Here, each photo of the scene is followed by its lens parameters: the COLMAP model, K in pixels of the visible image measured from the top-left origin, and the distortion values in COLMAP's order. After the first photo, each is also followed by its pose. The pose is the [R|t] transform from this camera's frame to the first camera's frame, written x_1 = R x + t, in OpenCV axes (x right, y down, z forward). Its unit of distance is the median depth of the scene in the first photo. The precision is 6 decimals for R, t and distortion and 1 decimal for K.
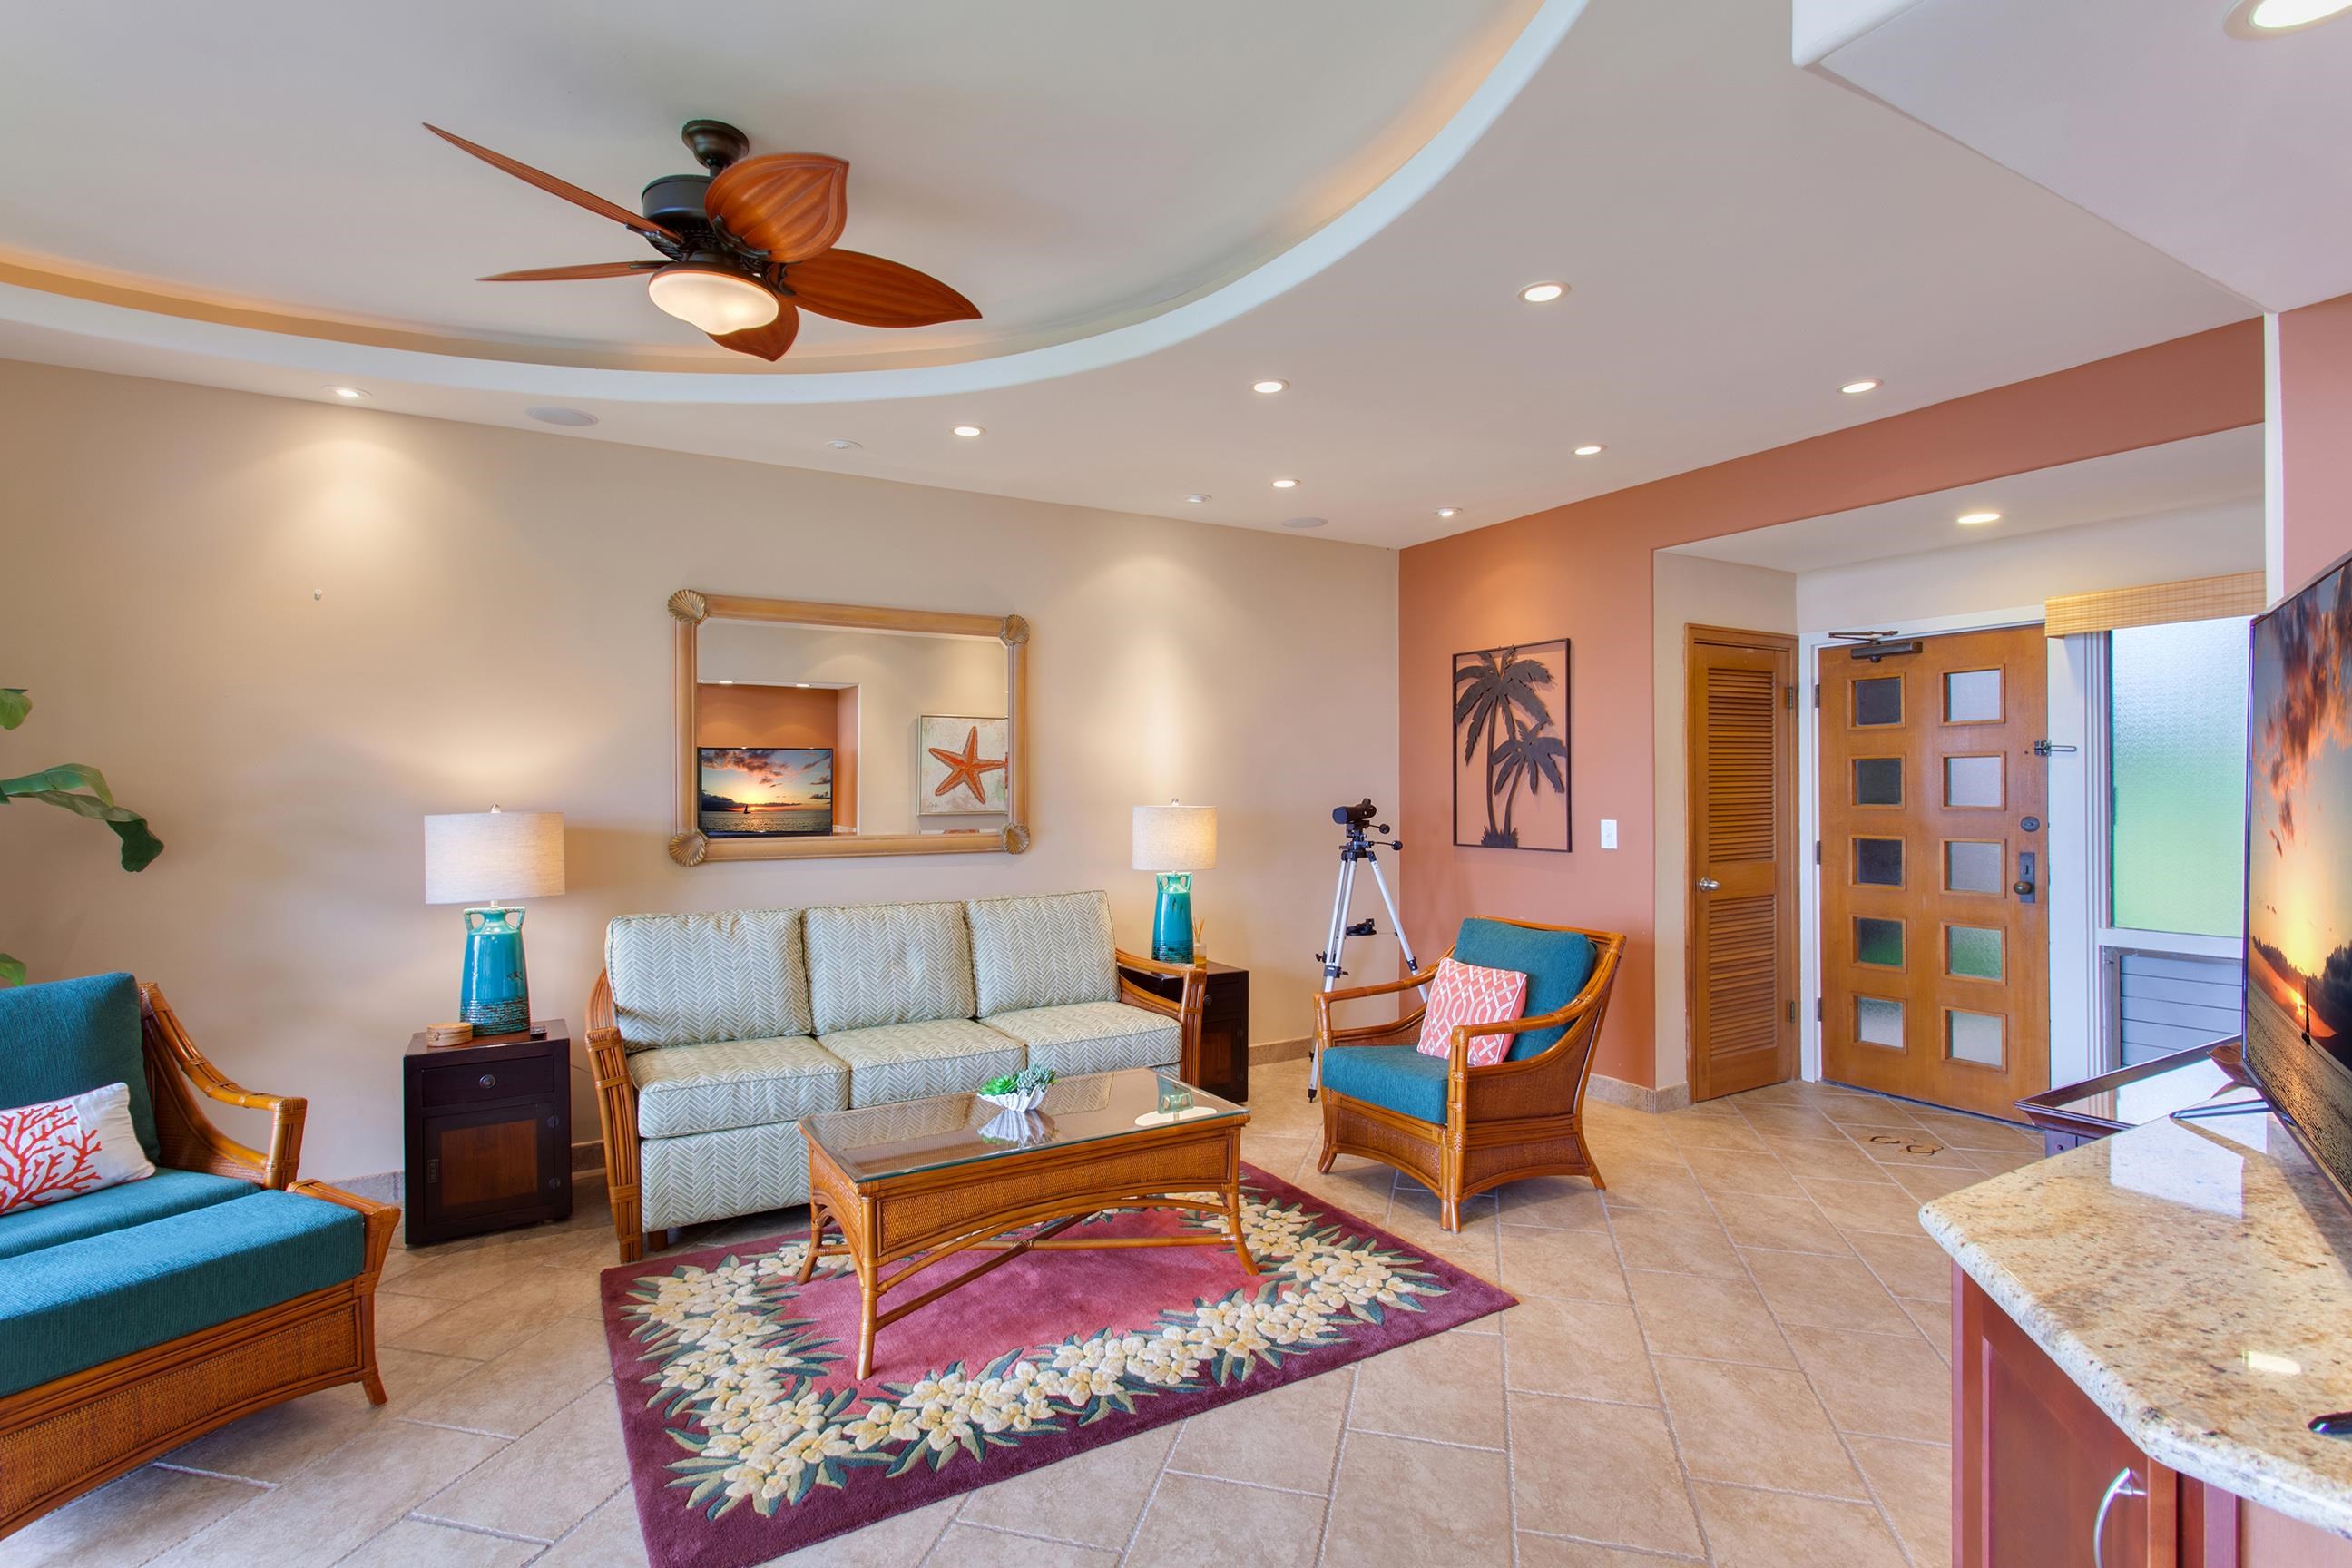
lens RADIAL K [[1184.3, 0, 1176.0], [0, 1184.3, 784.0], [0, 0, 1]] dist [-0.001243, -0.000217]
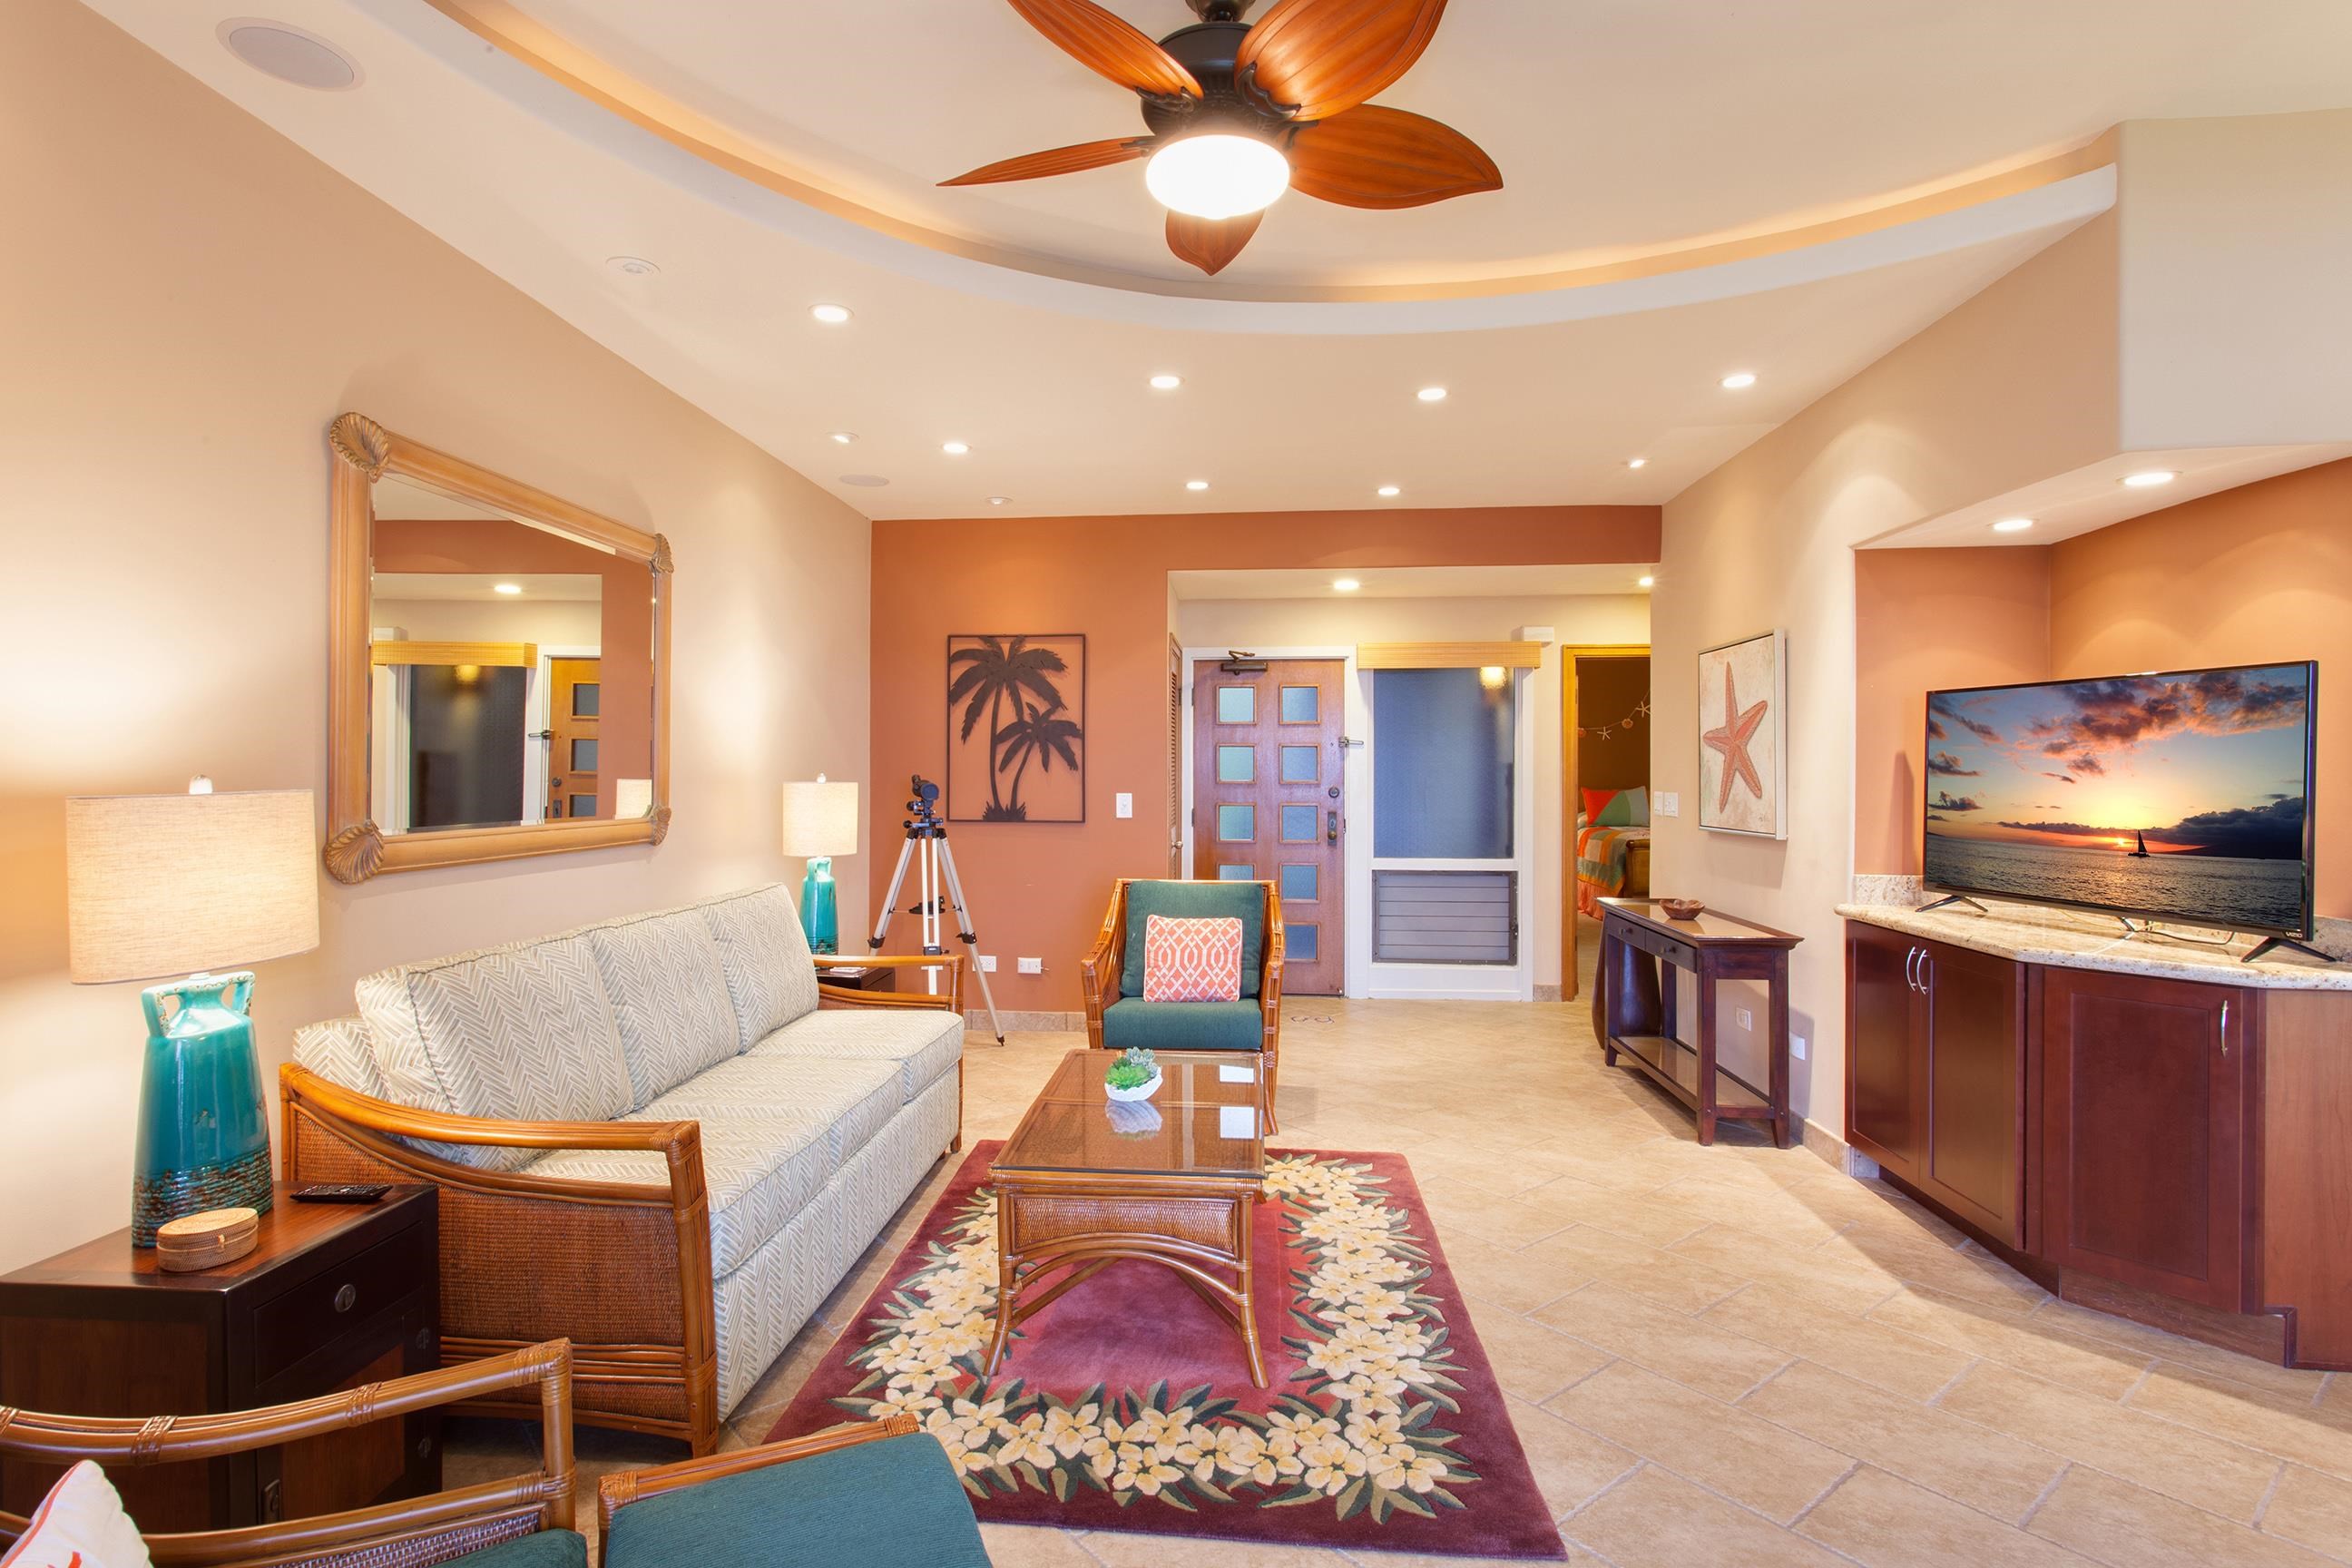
lens RADIAL K [[1206.4, 0, 1176.0], [0, 1206.4, 784.0], [0, 0, 1]] dist [-0.000715, -0.000001]
pose [[0.562423, -0.002245, 0.826846, -0.647899], [-0.007906, 0.999936, 0.008093, 0.011745], [-0.826812, -0.011089, 0.562370, 0.313138]]
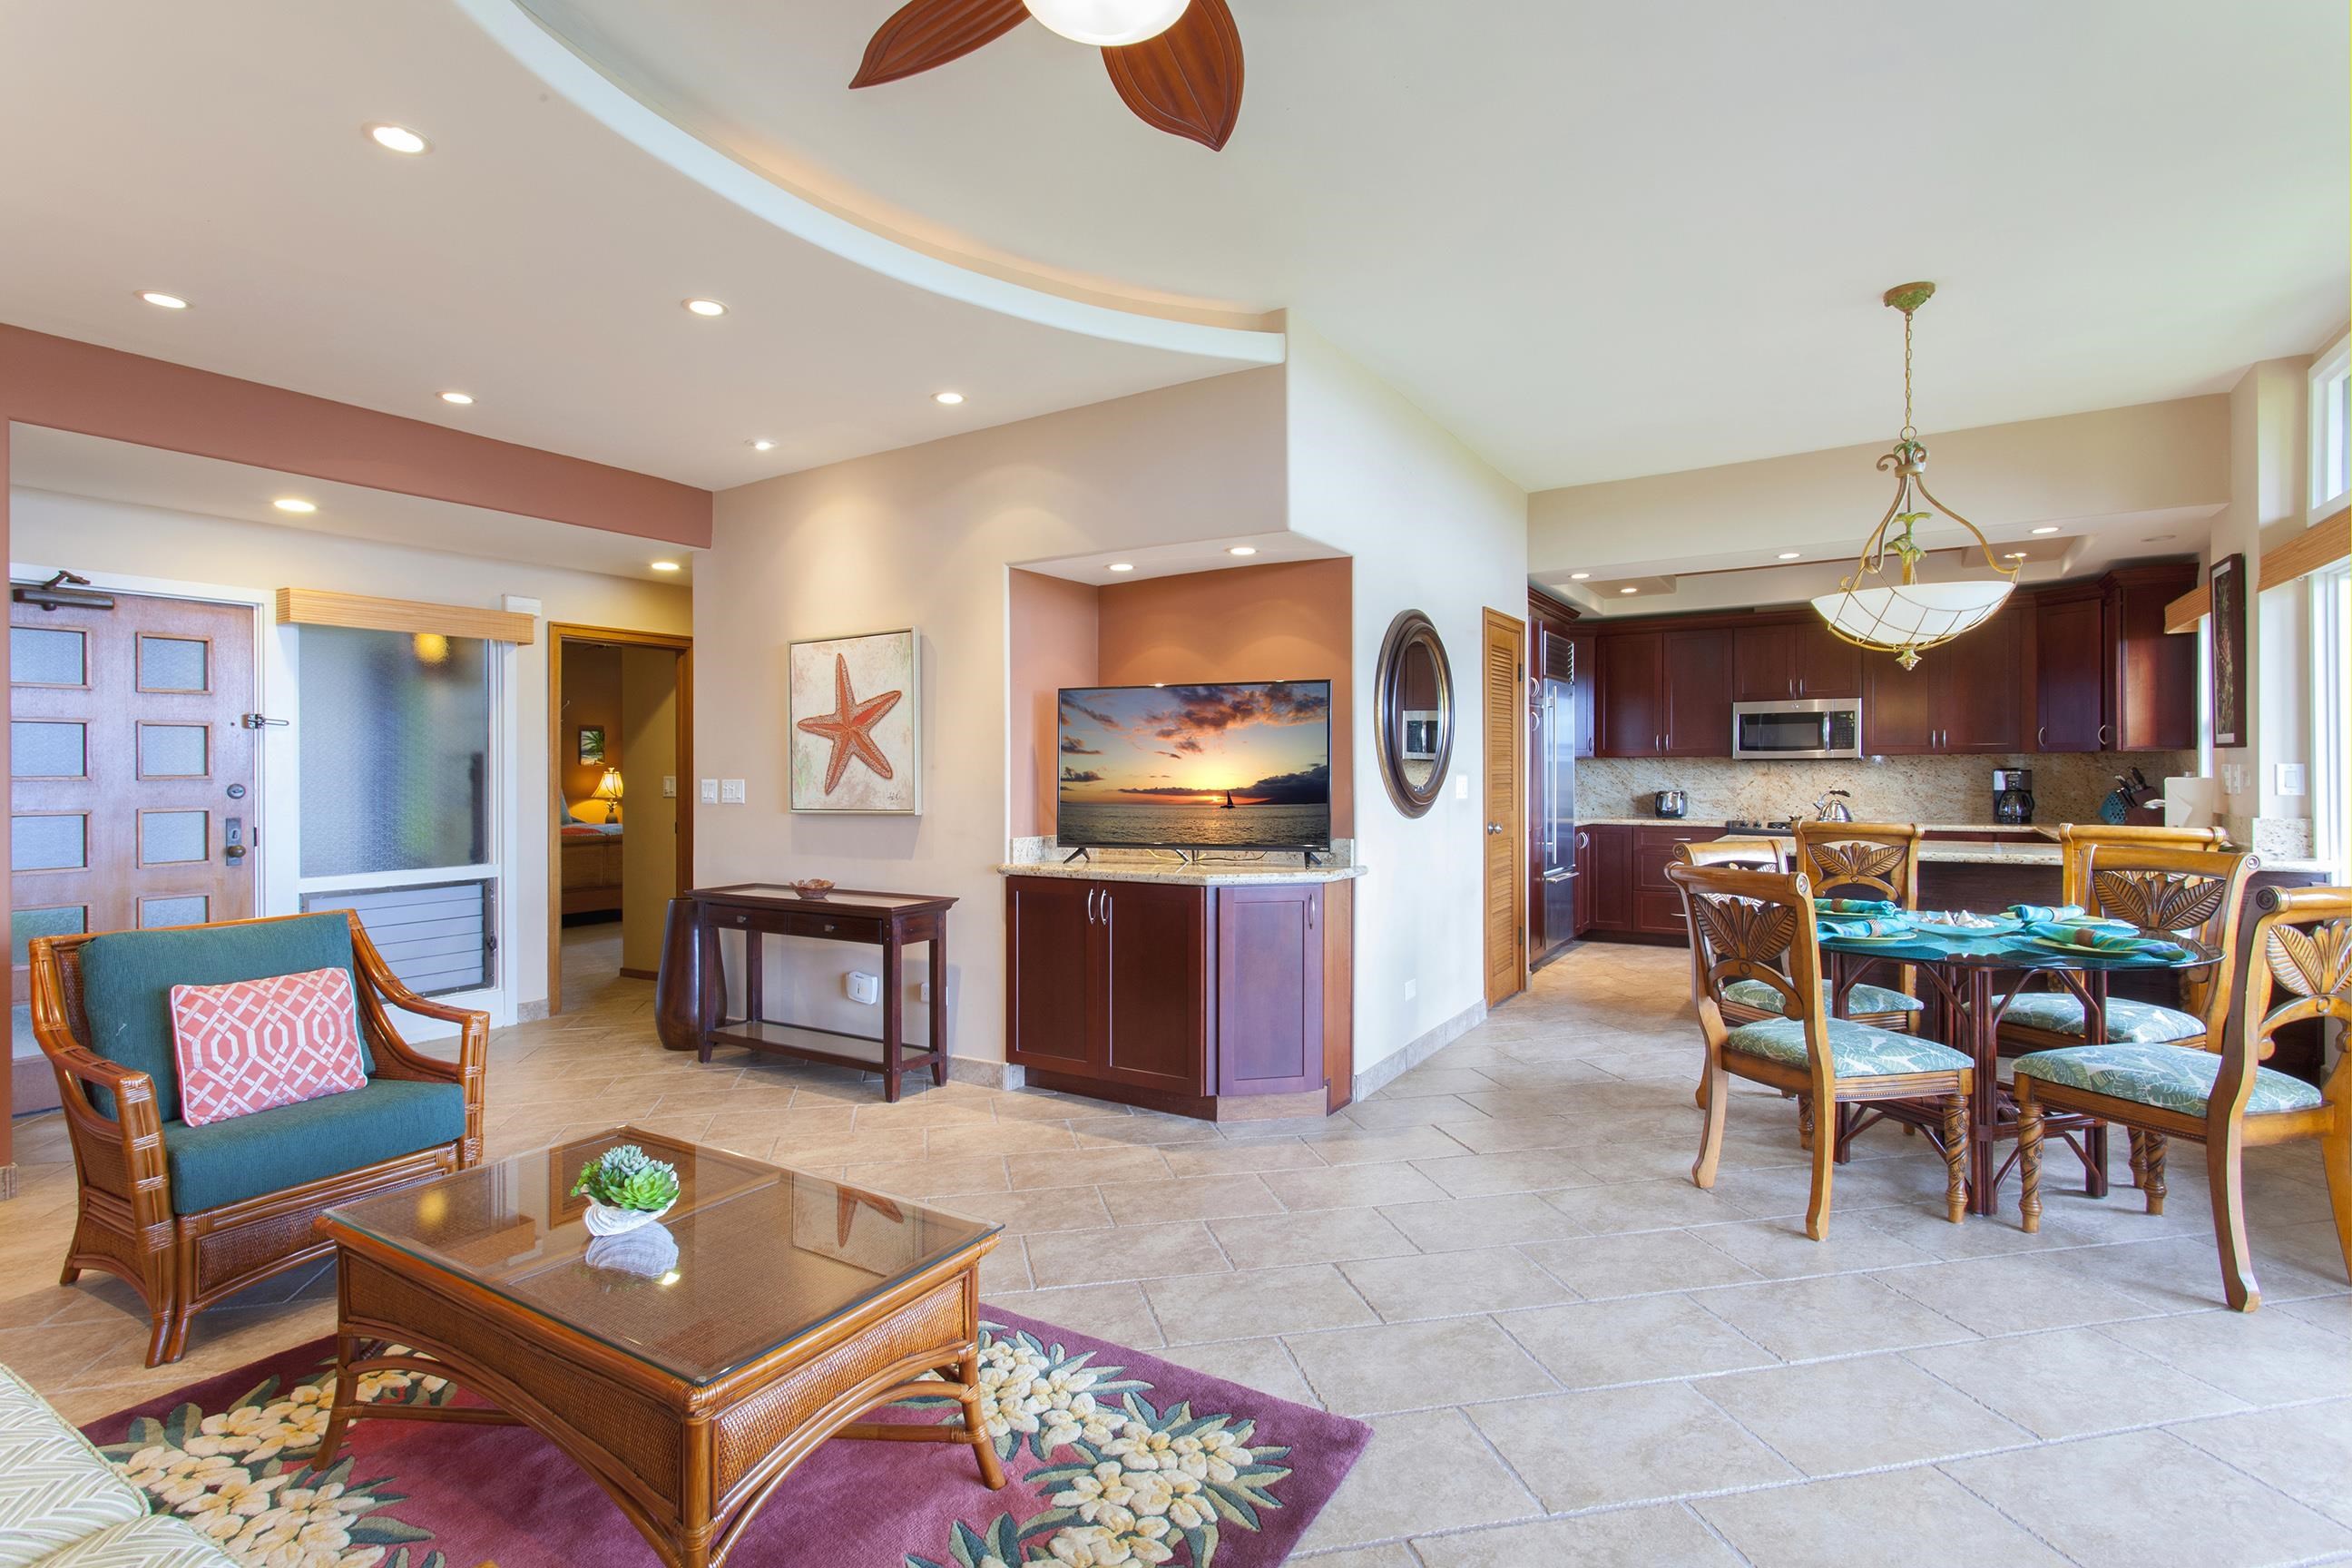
lens RADIAL K [[1107.6, 0, 1176.0], [0, 1107.6, 784.0], [0, 0, 1]] dist [-0.001971, -0.000024]
pose [[-0.476378, -0.003122, 0.879235, -0.562889], [0.008722, 0.999928, 0.008276, 0.026662], [-0.879197, 0.011611, -0.476316, 0.733920]]
